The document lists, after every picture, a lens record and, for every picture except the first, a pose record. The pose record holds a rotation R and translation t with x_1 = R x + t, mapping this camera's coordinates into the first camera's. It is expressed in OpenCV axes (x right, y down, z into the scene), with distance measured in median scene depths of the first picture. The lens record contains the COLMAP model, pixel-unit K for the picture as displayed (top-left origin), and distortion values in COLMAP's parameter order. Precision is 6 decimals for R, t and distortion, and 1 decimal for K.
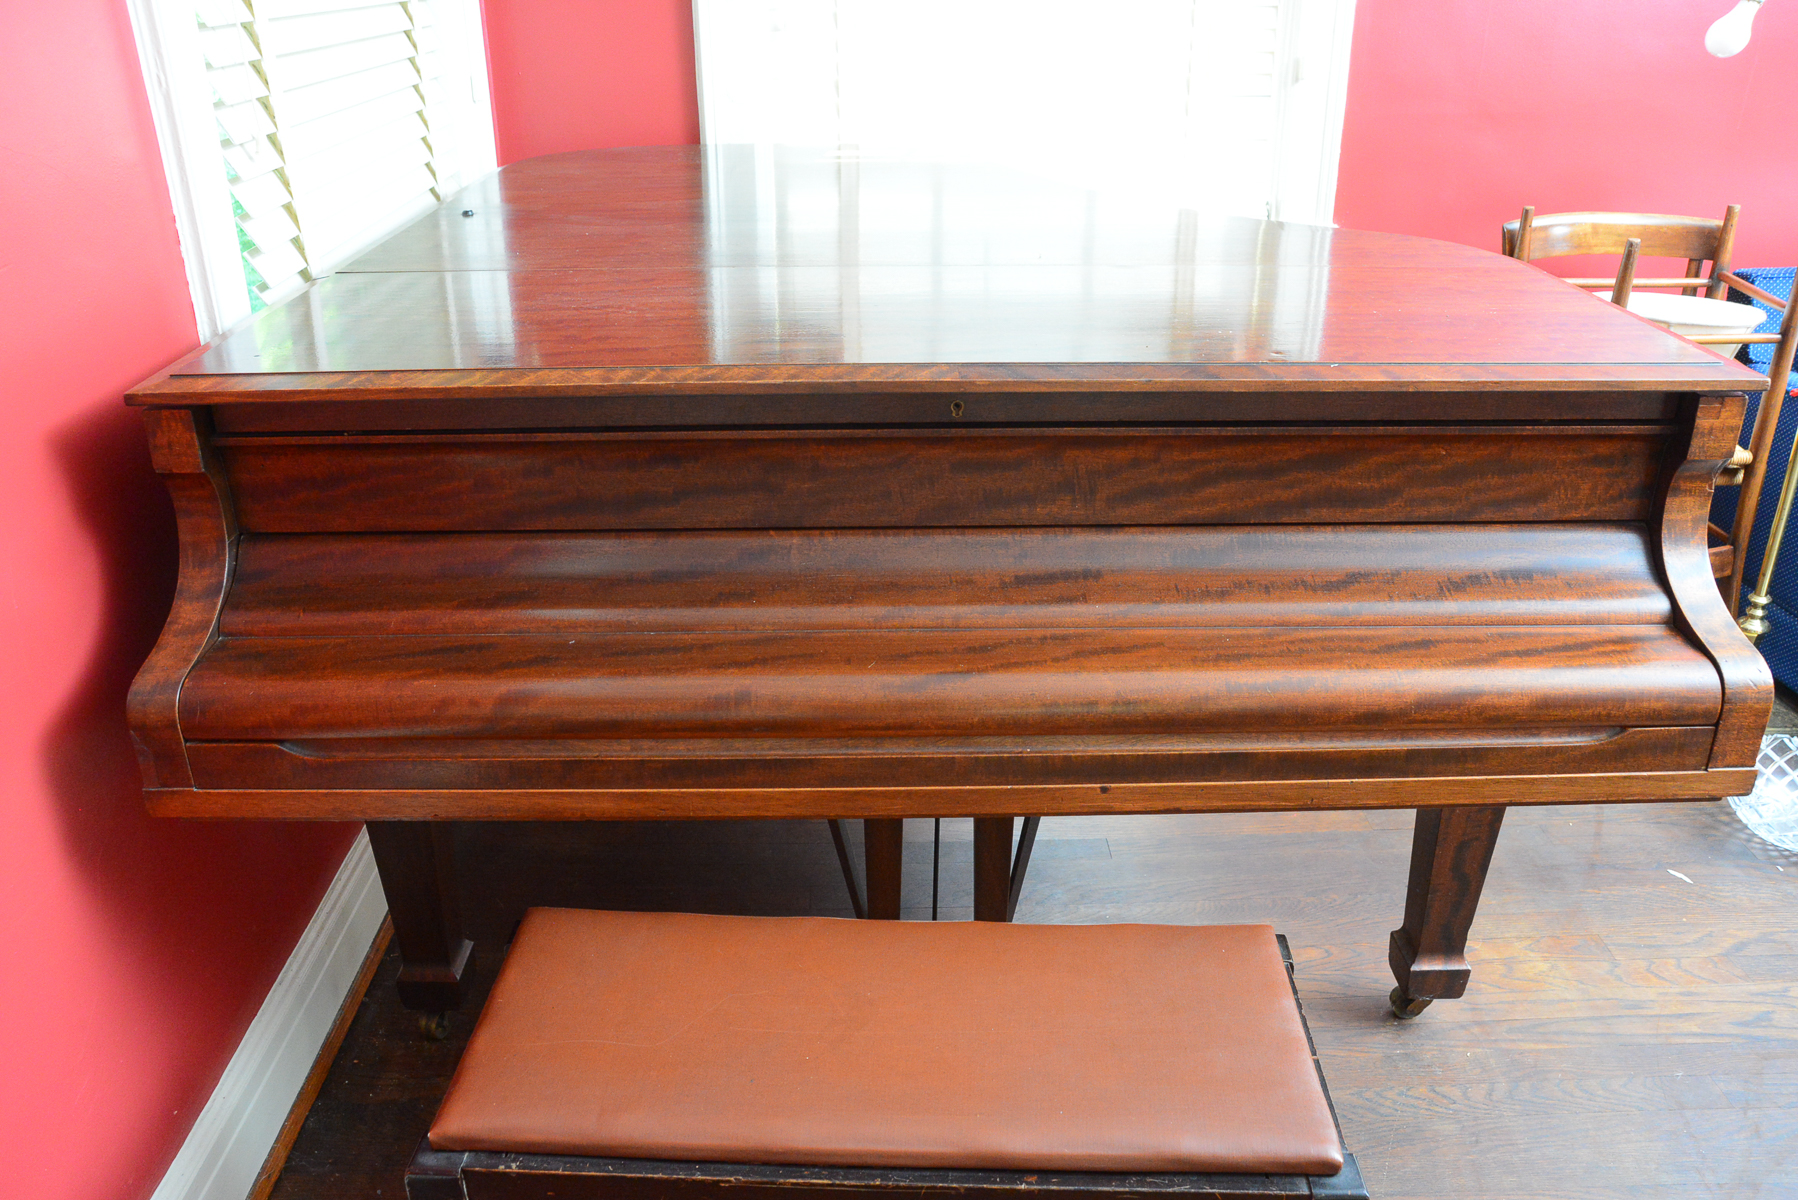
lens RADIAL K [[1455.9, 0, 905.5], [0, 1455.9, 618.2], [0, 0, 1]] dist [-0.120939, 0.119593]
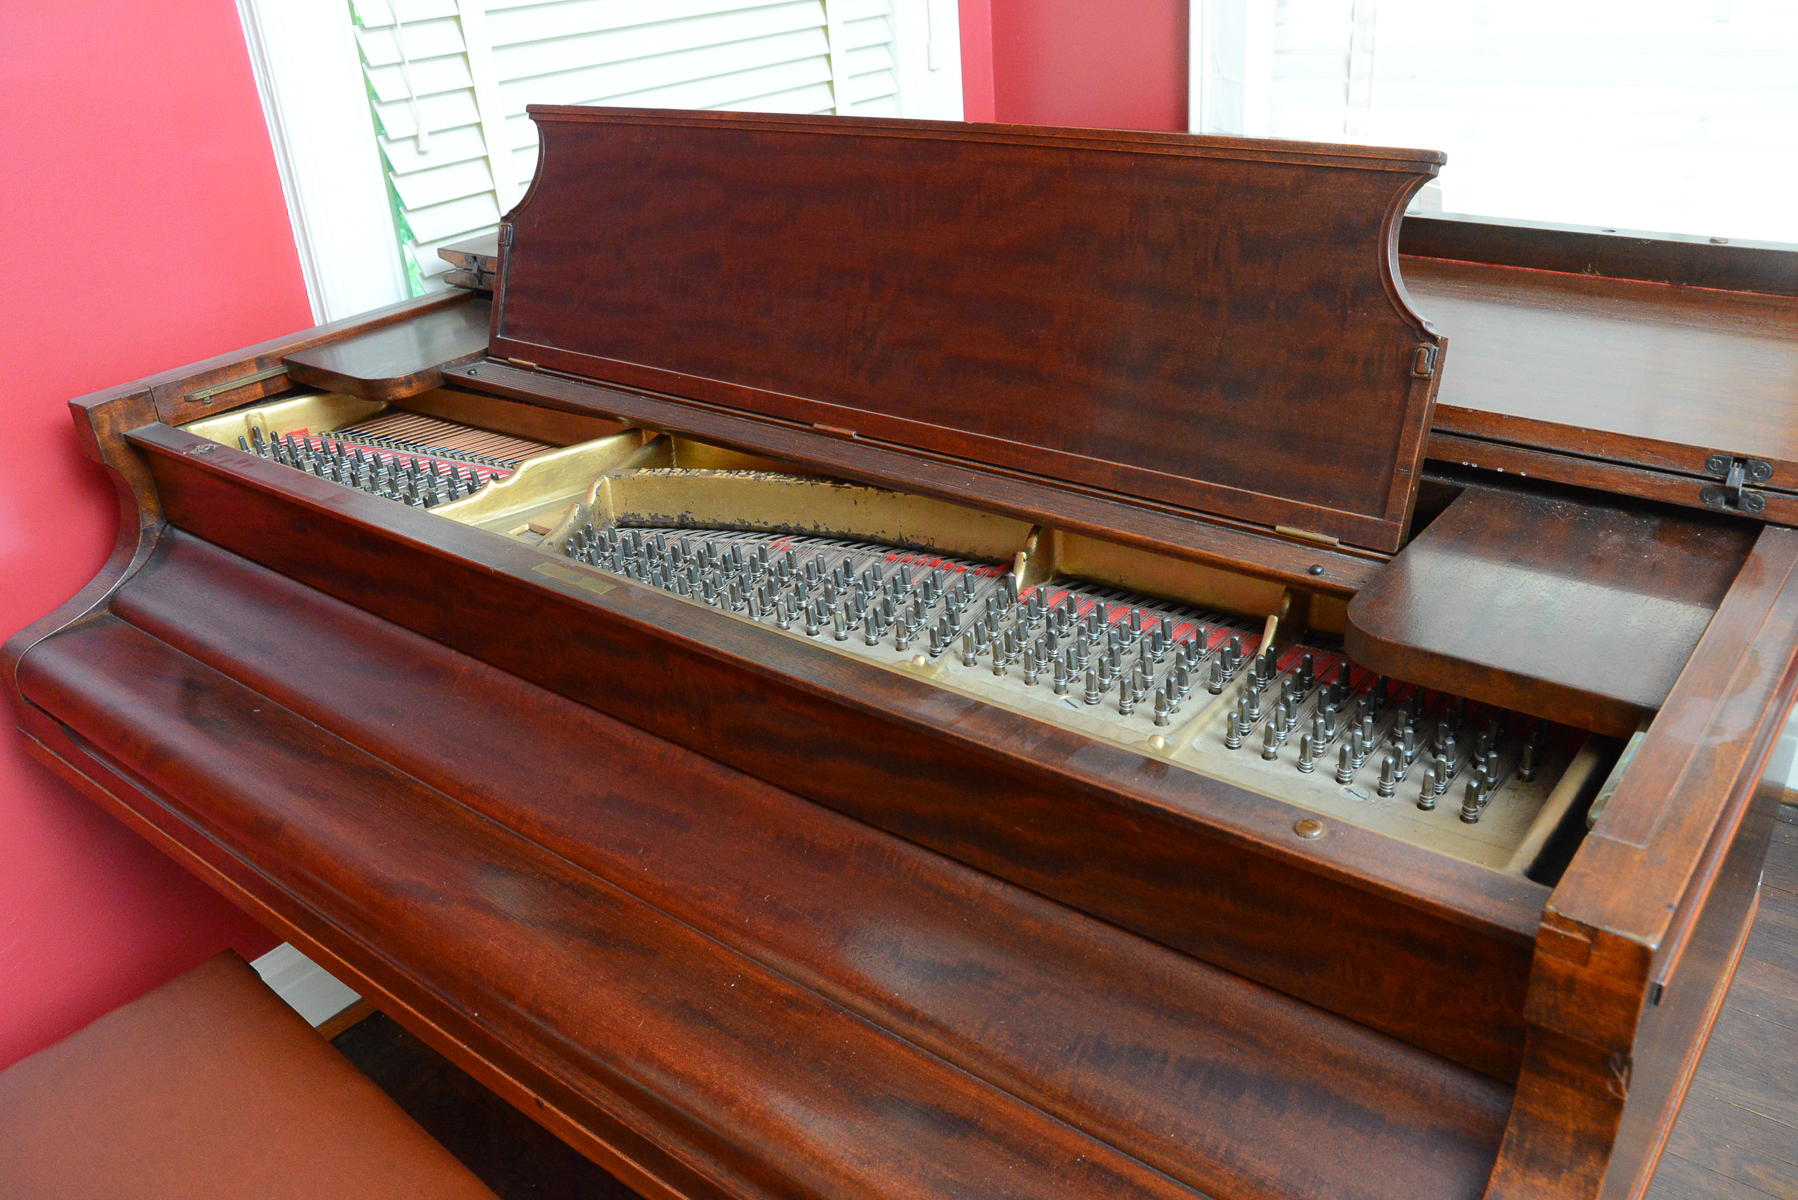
lens RADIAL K [[1455.9, 0, 893.0], [0, 1455.9, 609.7], [0, 0, 1]] dist [-0.120939, 0.119593]
pose [[0.762617, 0.246310, -0.598119, 0.493765], [-0.215917, 0.968562, 0.123562, -0.197071], [0.609750, 0.034914, 0.791824, 0.383212]]
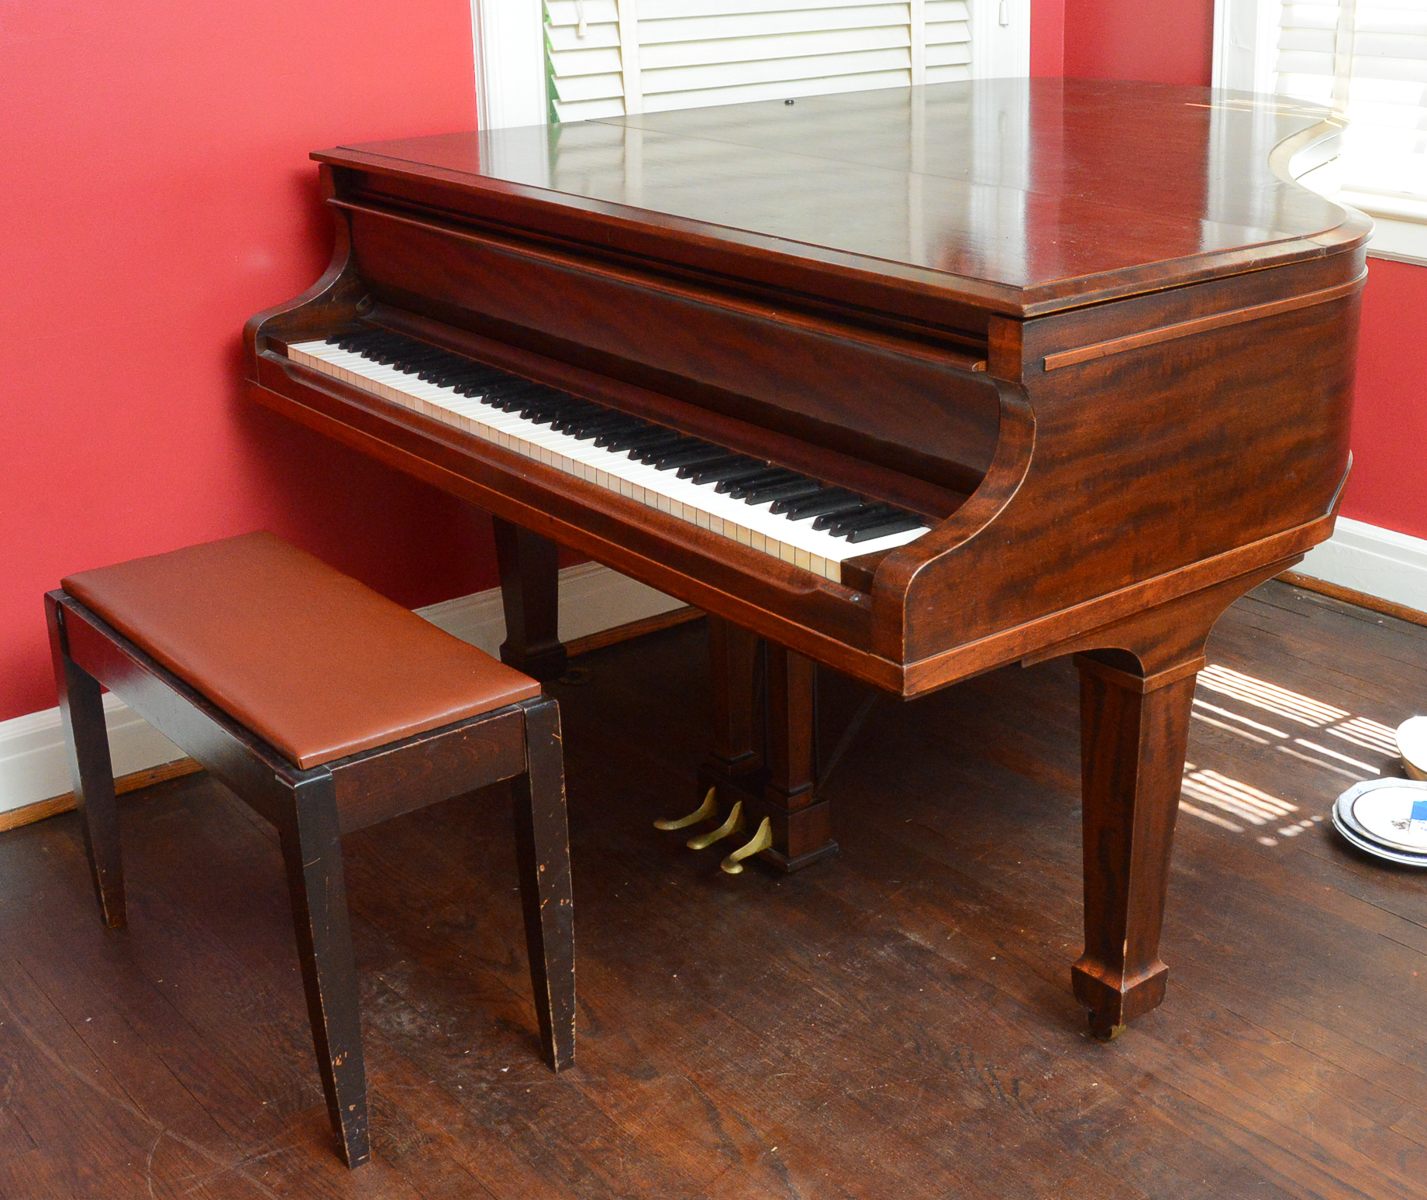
lens RADIAL K [[1896.8, 0, 858.3], [0, 1896.8, 514.3], [0, 0, 1]] dist [-0.086952, 0.000000]
pose [[0.642255, 0.242863, -0.726998, 1.169051], [-0.322528, 0.946049, 0.031108, -0.022658], [0.695331, 0.214498, 0.685934, 0.009757]]
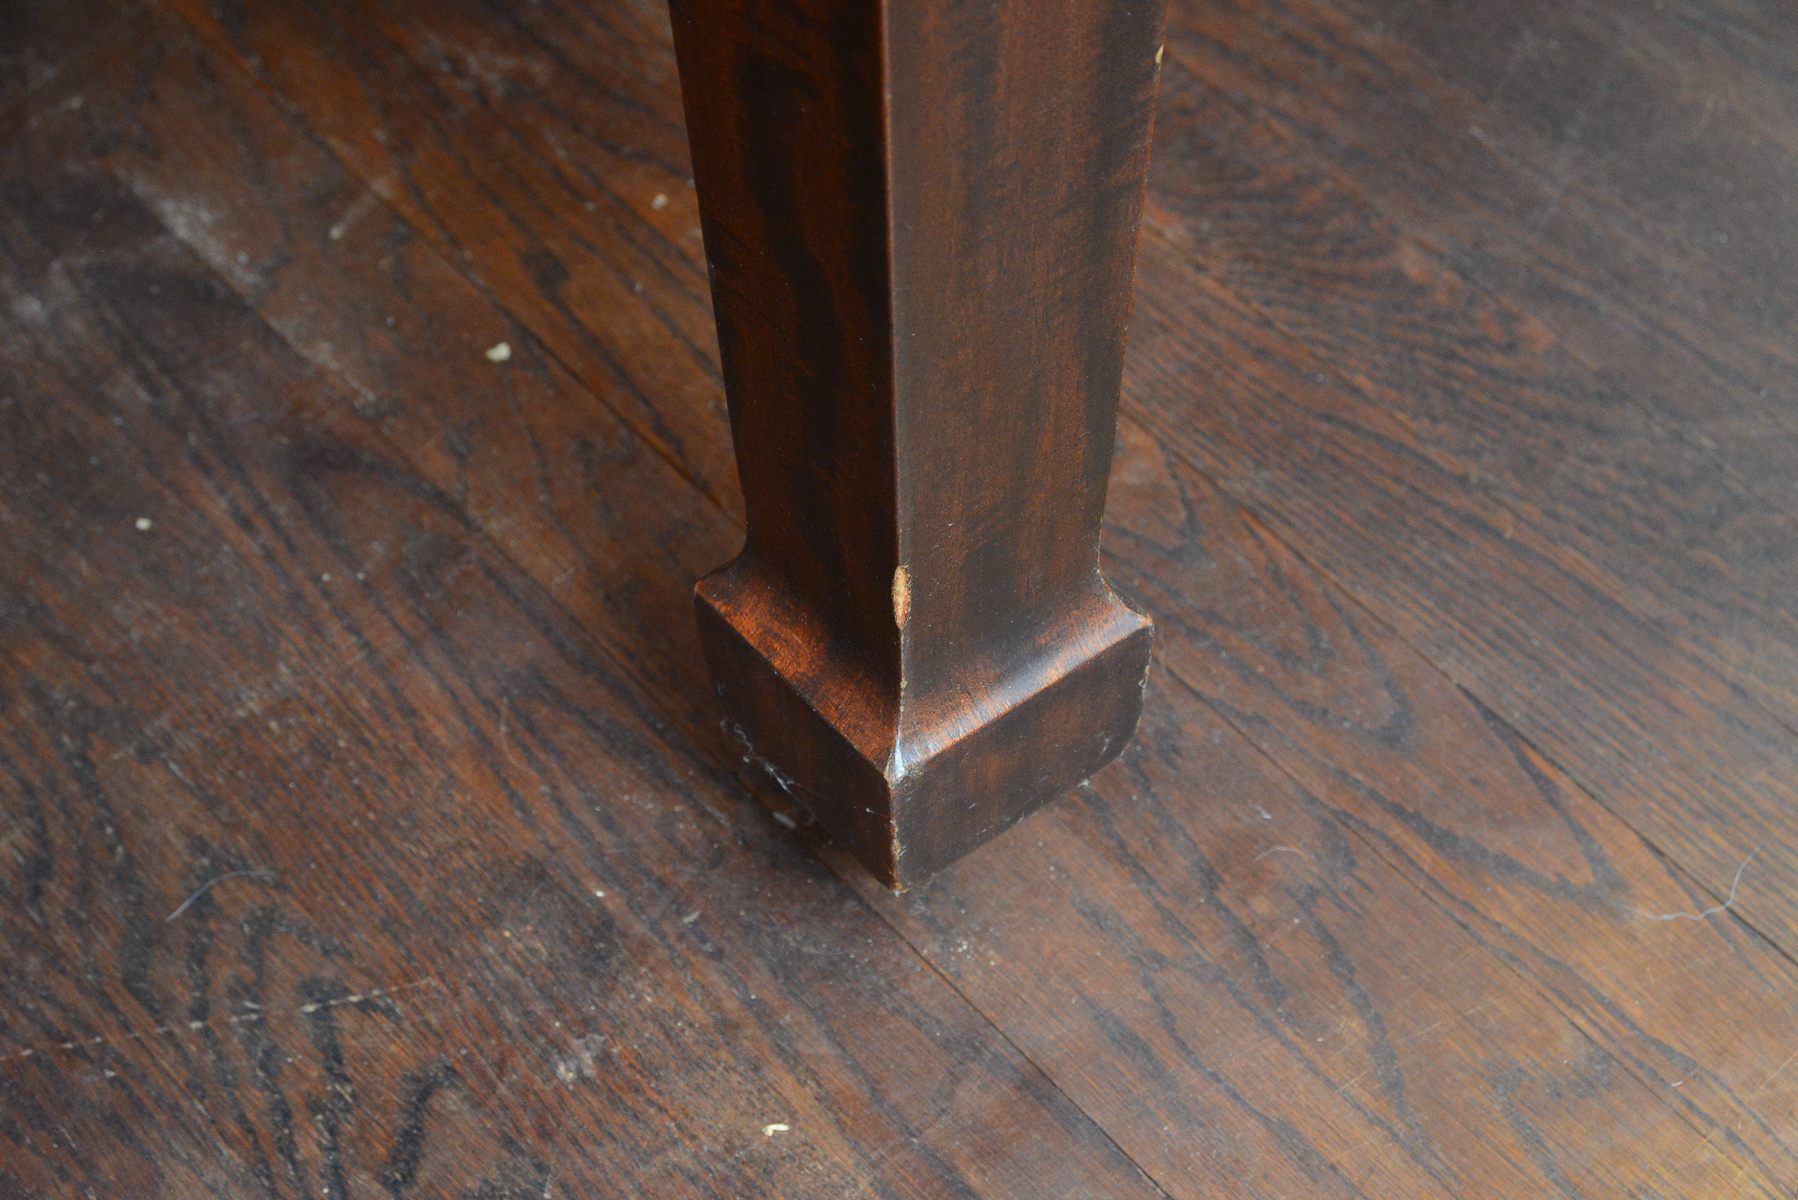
lens RADIAL K [[4185.9, 0, 899.0], [0, 4185.9, 603.7], [0, 0, 1]] dist [0.072181, 0.000000]
pose [[0.610042, 0.585180, -0.534241, 0.731202], [-0.320814, 0.798908, 0.508749, -0.052501], [0.724519, -0.138966, 0.675101, 0.691878]]
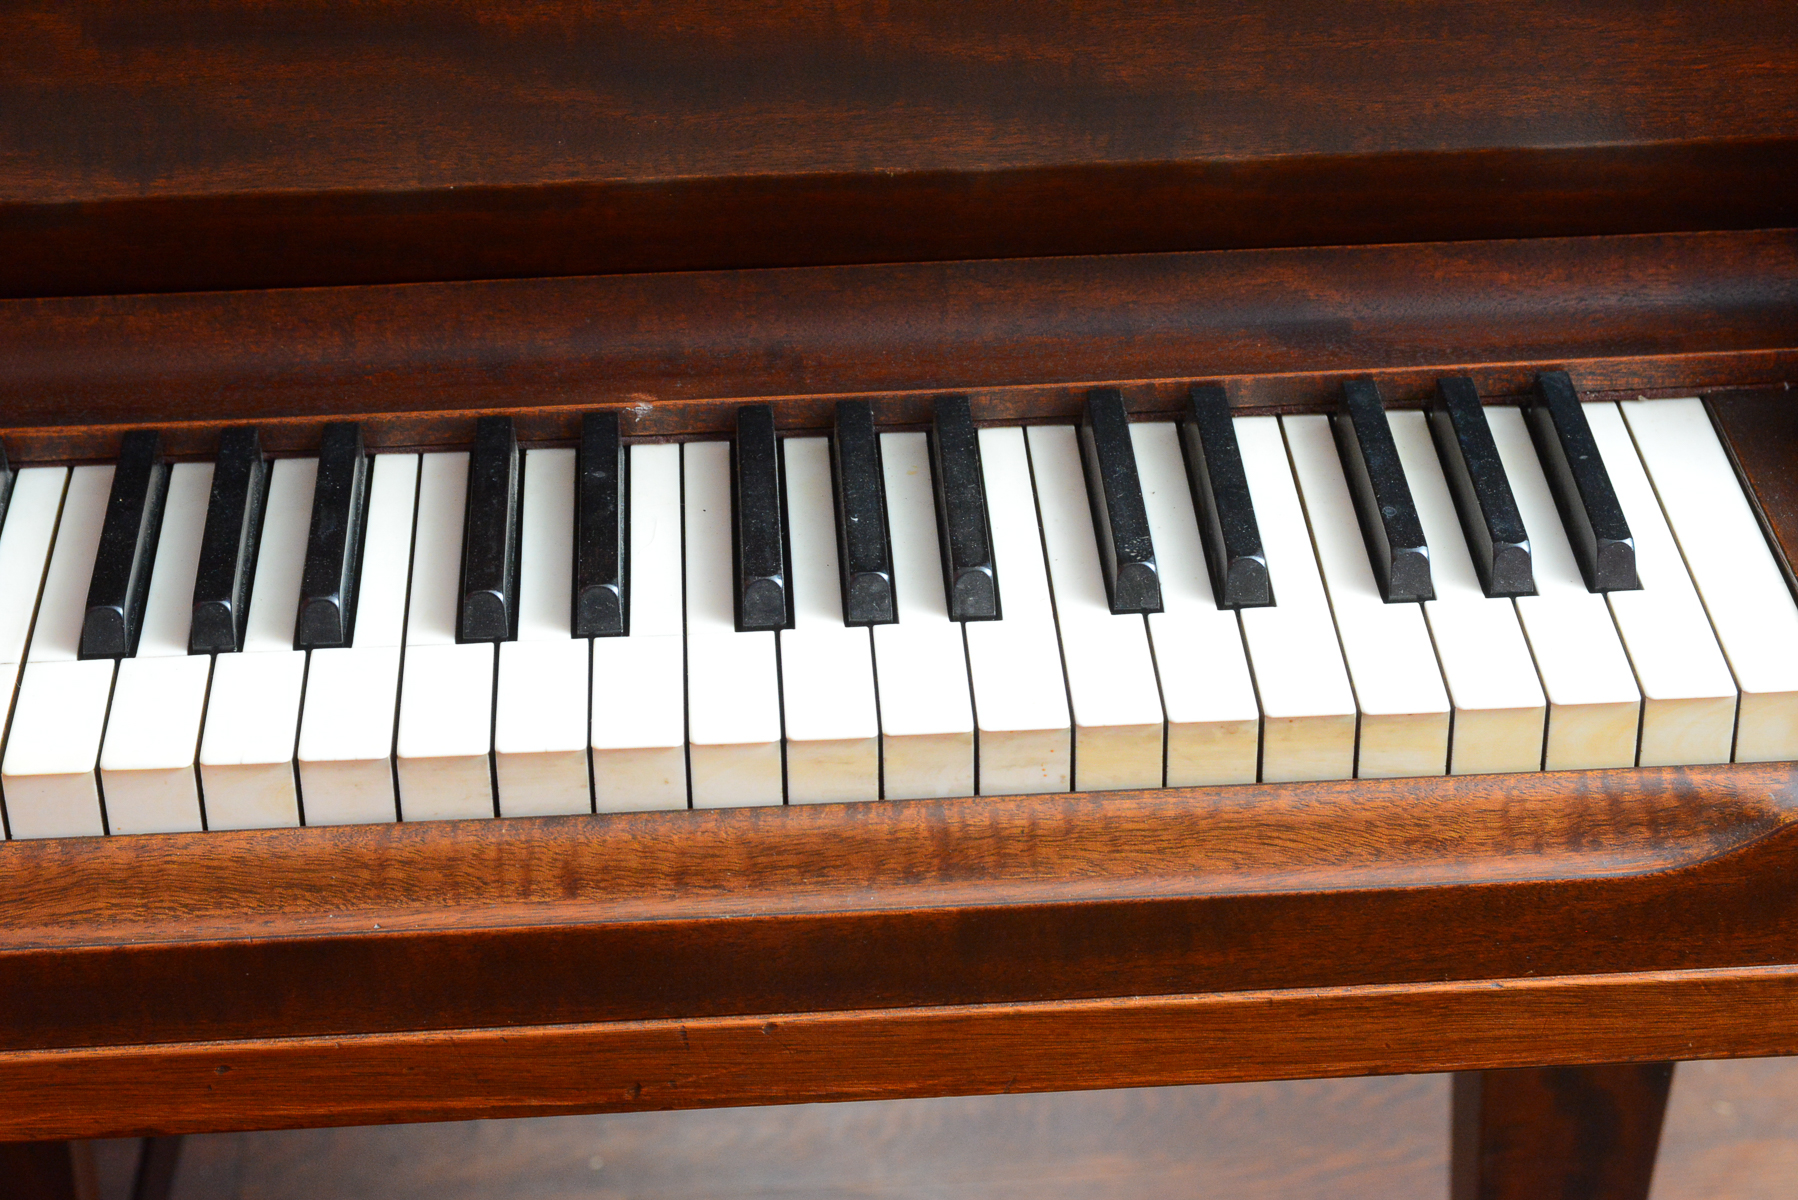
lens RADIAL K [[4030.9, 0, 914.0], [0, 4030.9, 606.2], [0, 0, 1]] dist [-0.002899, 0.000000]
pose [[0.999184, -0.028707, 0.028407, 0.238499], [0.023976, 0.987661, 0.154762, -0.064460], [-0.032500, -0.153954, 0.987543, 0.181304]]
